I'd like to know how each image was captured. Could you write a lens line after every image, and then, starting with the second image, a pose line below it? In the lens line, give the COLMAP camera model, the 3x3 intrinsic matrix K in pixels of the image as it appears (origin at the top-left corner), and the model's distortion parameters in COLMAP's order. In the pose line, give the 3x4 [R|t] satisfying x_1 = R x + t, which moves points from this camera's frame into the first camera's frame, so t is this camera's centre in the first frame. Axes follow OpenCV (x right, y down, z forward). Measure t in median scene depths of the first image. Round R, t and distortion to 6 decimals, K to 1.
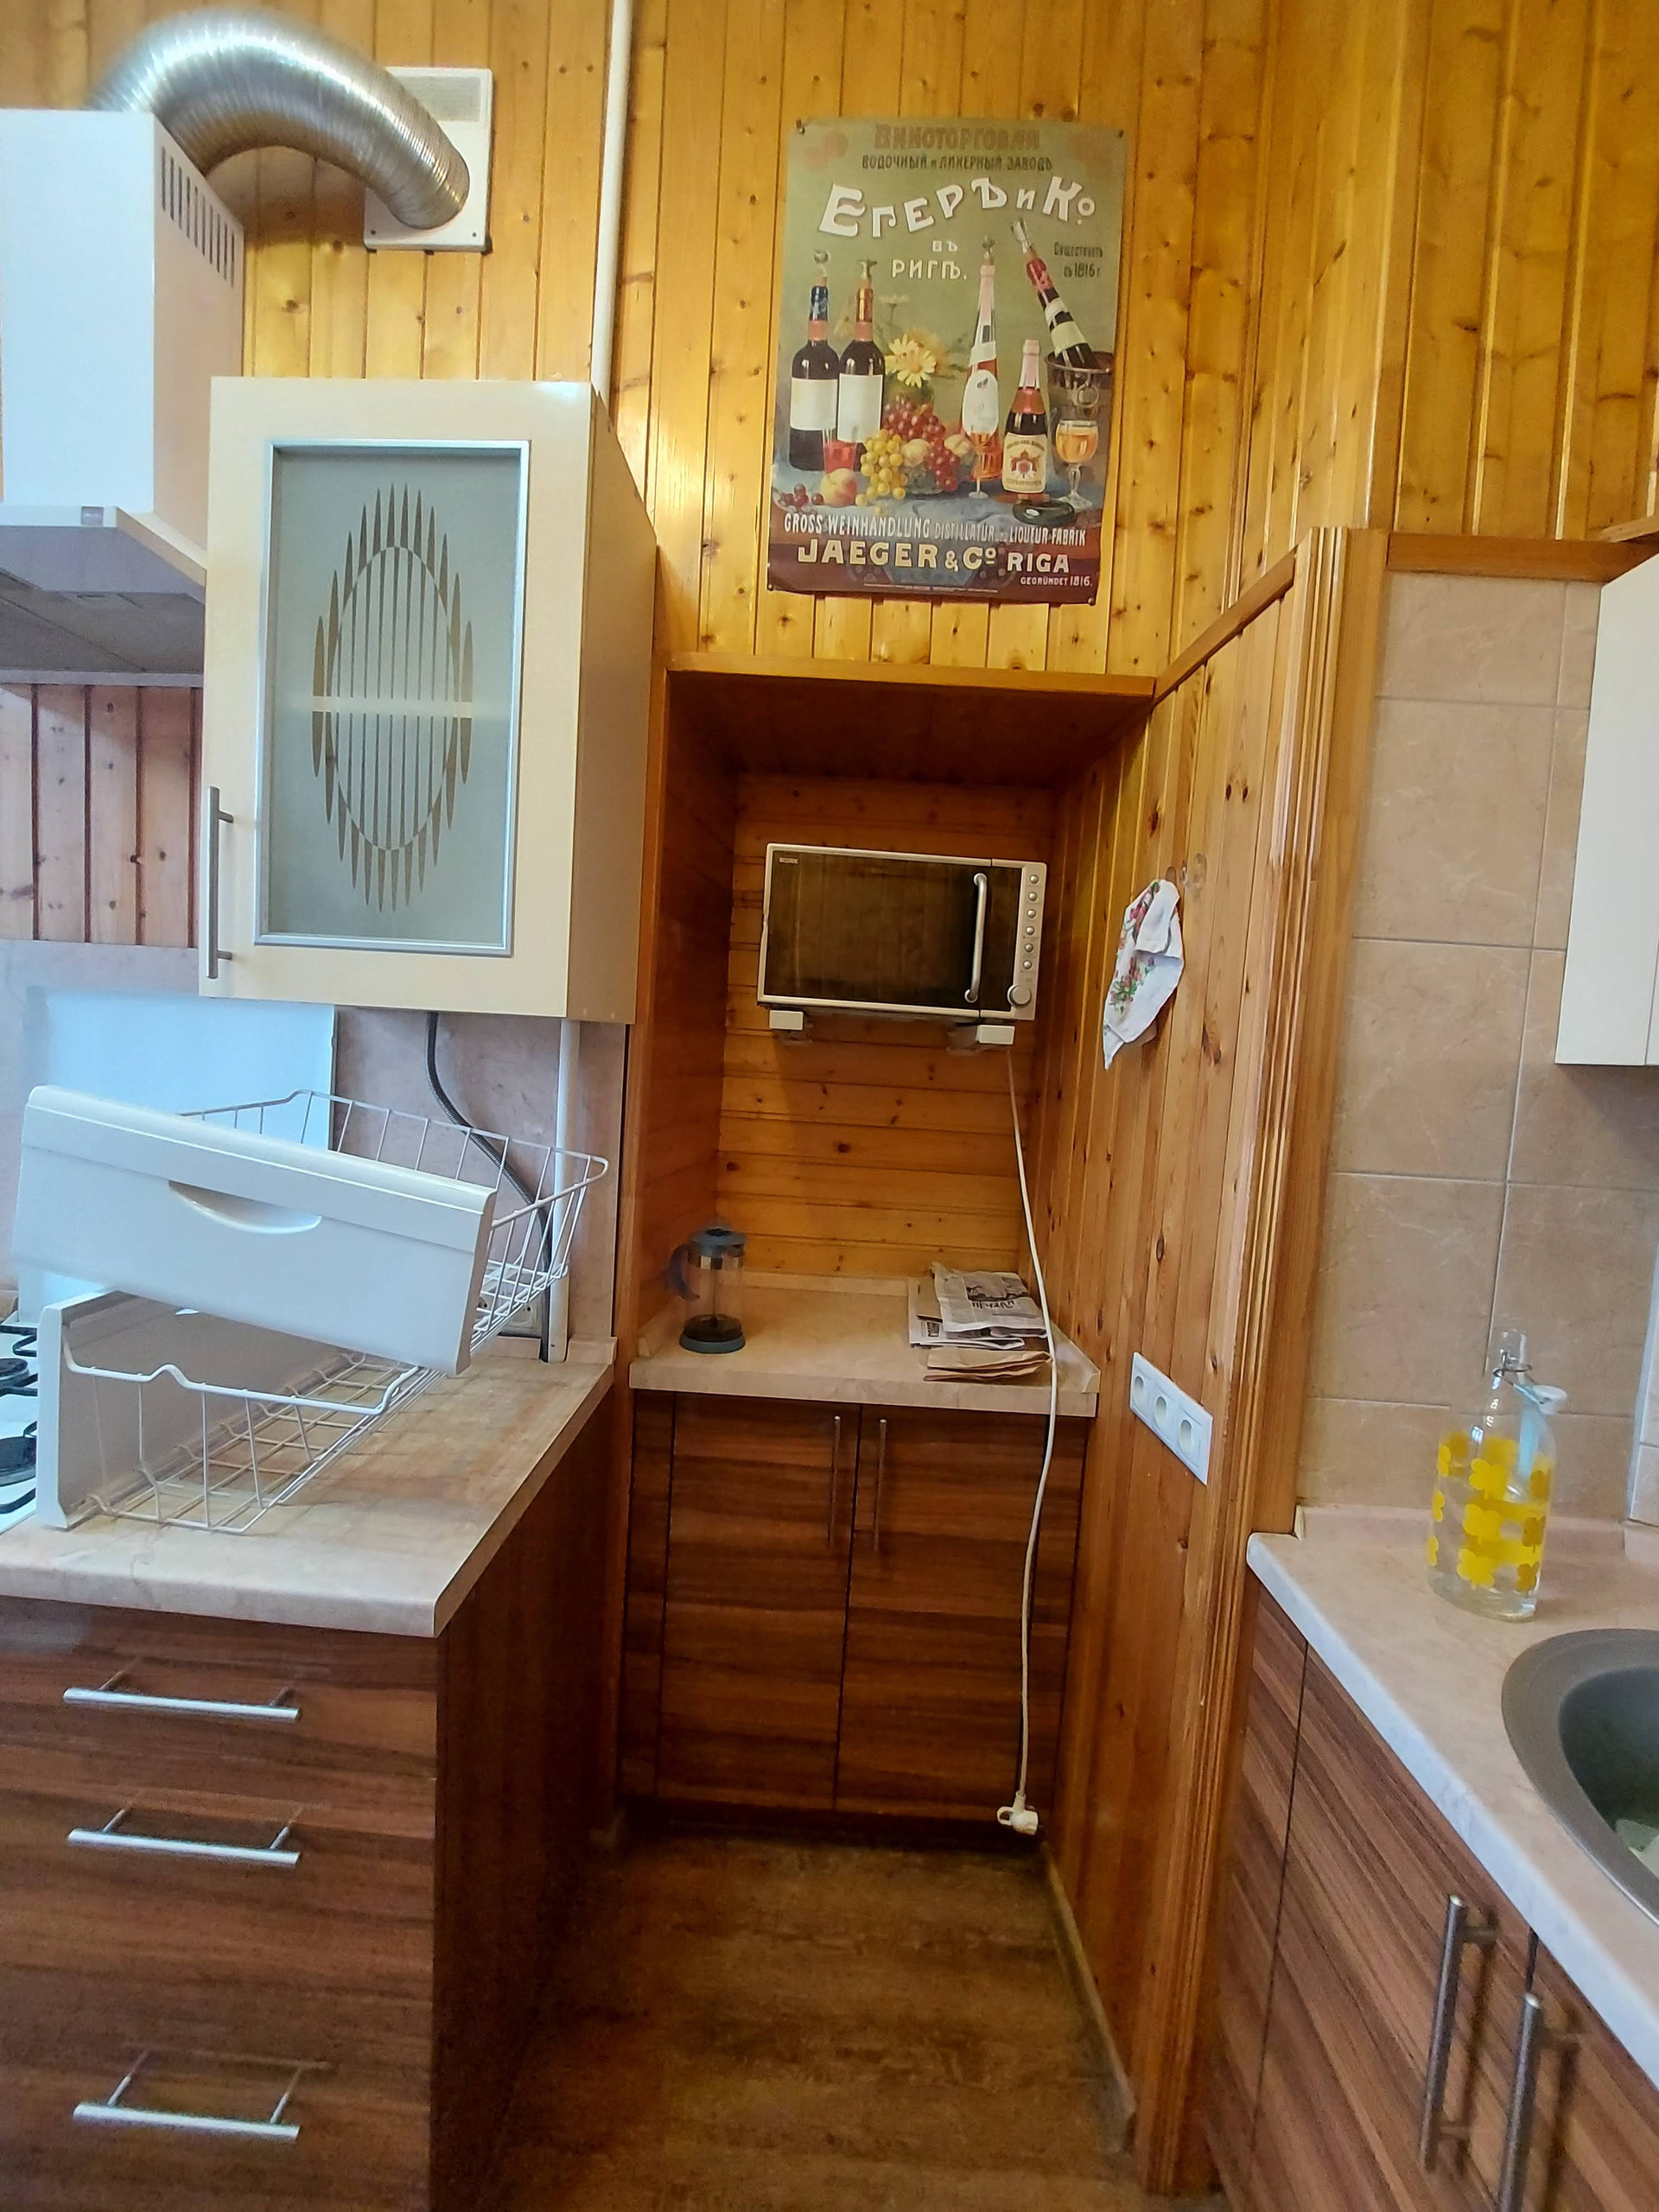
lens RADIAL K [[880.7, 0, 835.3], [0, 880.7, 1098.8], [0, 0, 1]] dist [-0.007980, -0.001147]
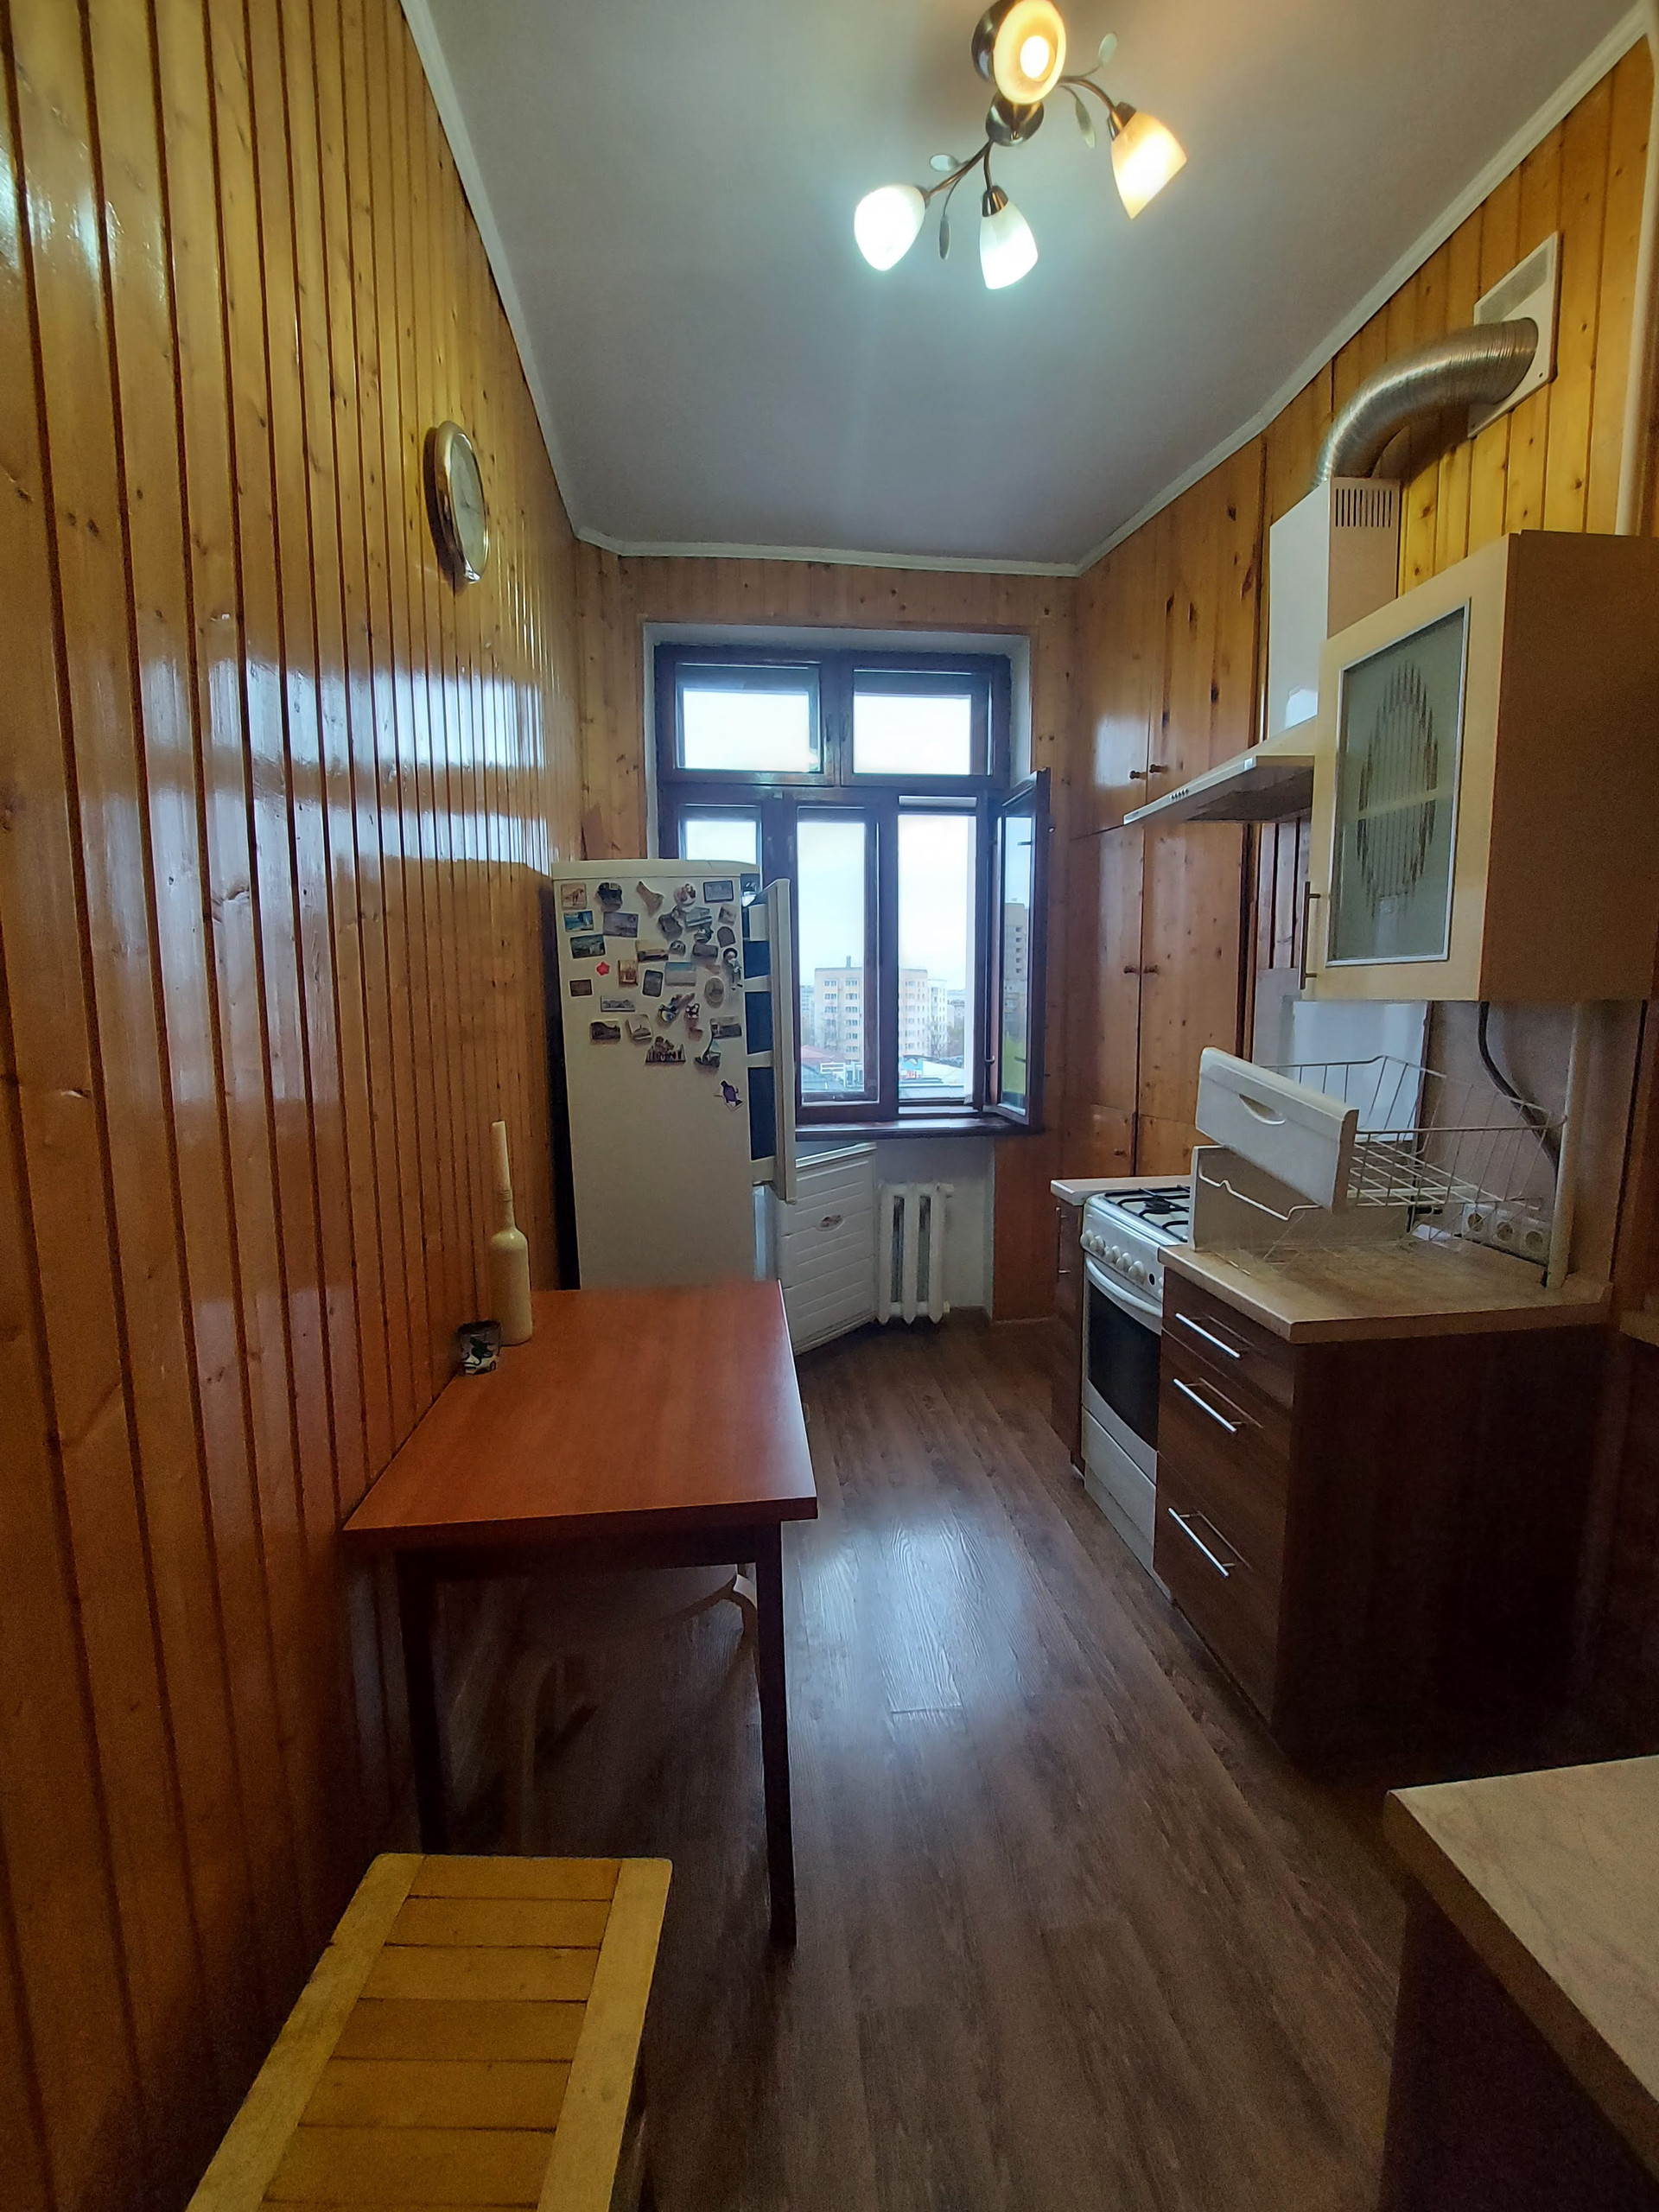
lens RADIAL K [[880.7, 0, 824.7], [0, 880.7, 1090.6], [0, 0, 1]] dist [-0.007980, -0.001147]
pose [[0.139427, 0.052656, -0.988831, 0.905006], [-0.043177, 0.997959, 0.047054, 0.025108], [0.989291, 0.036134, 0.141416, -0.195587]]
